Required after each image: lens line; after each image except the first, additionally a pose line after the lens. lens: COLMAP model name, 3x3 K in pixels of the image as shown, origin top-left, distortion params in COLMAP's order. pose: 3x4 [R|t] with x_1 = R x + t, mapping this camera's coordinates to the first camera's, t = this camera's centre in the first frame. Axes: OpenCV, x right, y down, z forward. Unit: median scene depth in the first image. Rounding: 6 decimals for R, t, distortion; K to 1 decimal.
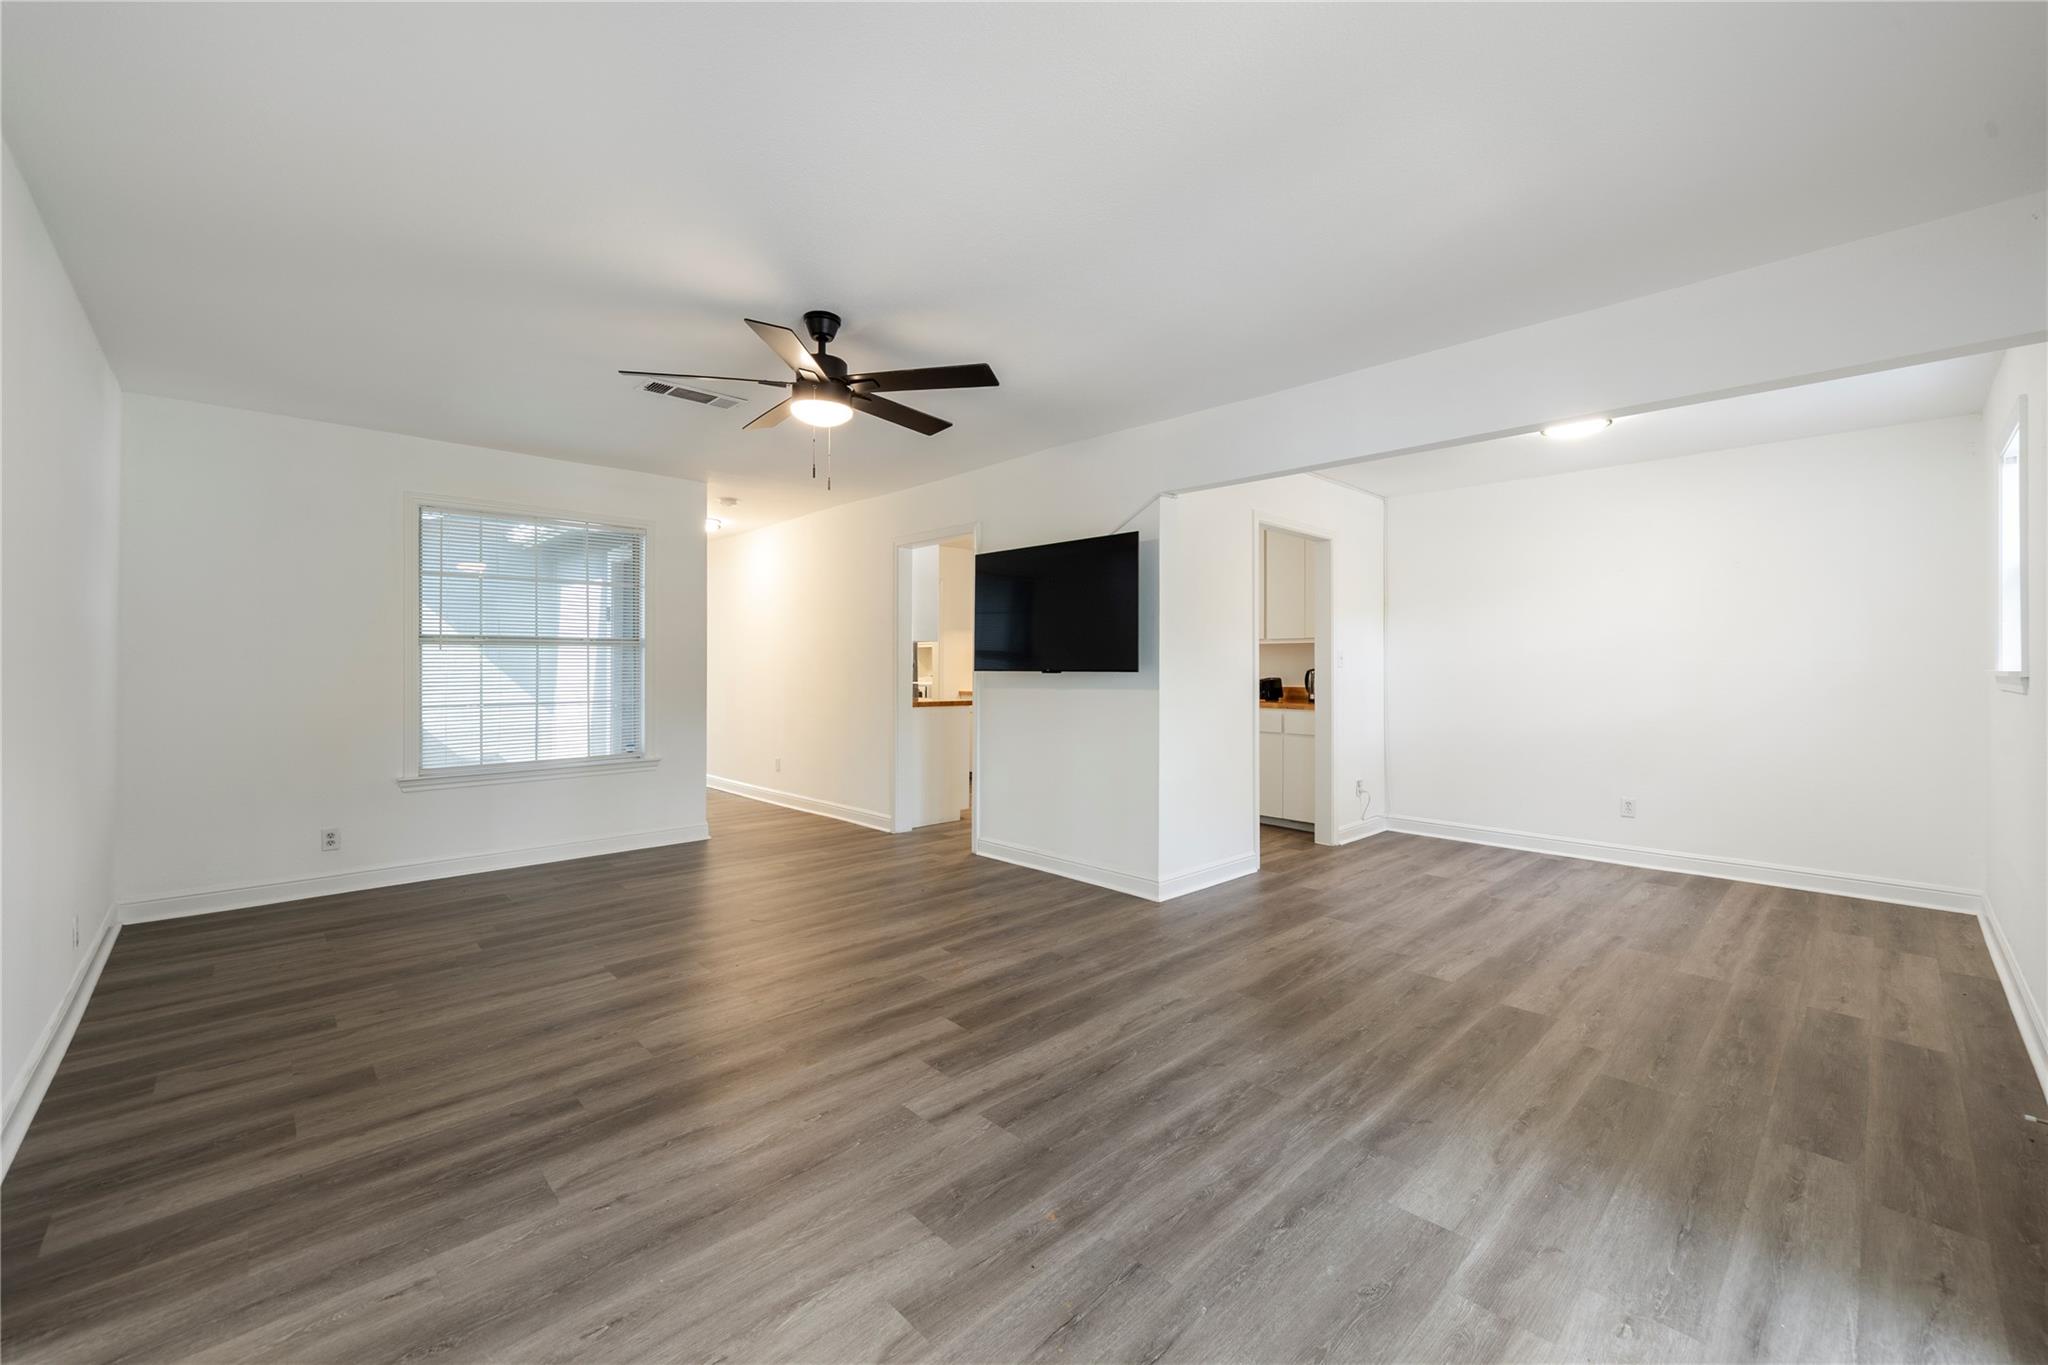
lens RADIAL K [[813.8, 0, 1022.5], [0, 813.8, 661.1], [0, 0, 1]] dist [-0.000643, 0.000150]
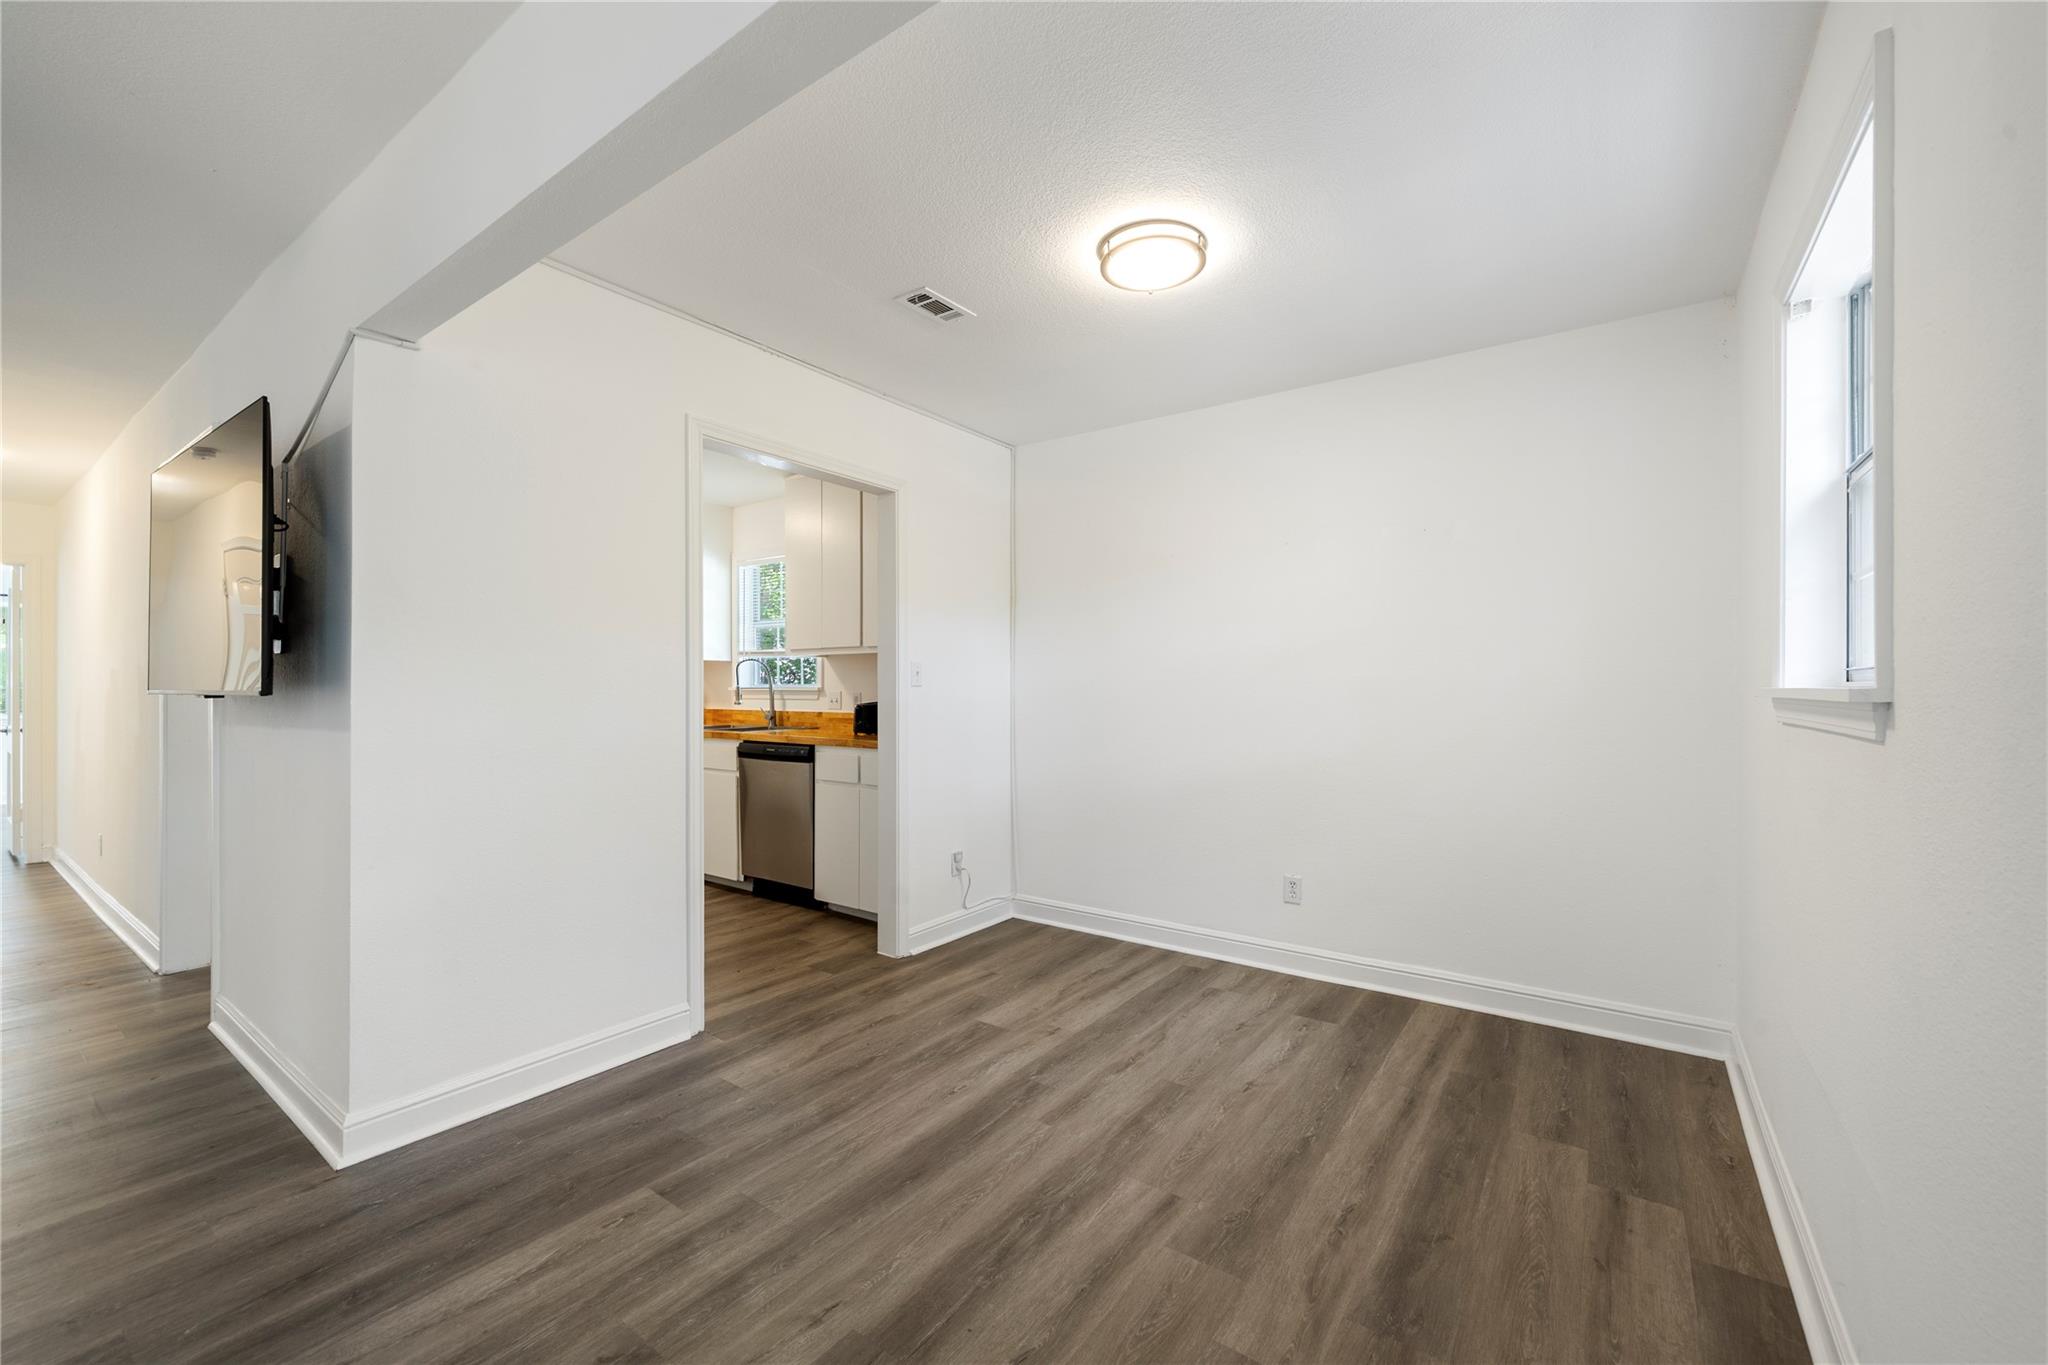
lens RADIAL K [[812.9, 0, 1028.4], [0, 812.9, 685.0], [0, 0, 1]] dist [-0.001892, 0.000118]
pose [[0.982108, -0.001733, 0.188310, 0.671094], [0.001151, 0.999994, 0.003204, 0.008713], [-0.188314, -0.002930, 0.982104, 0.623854]]
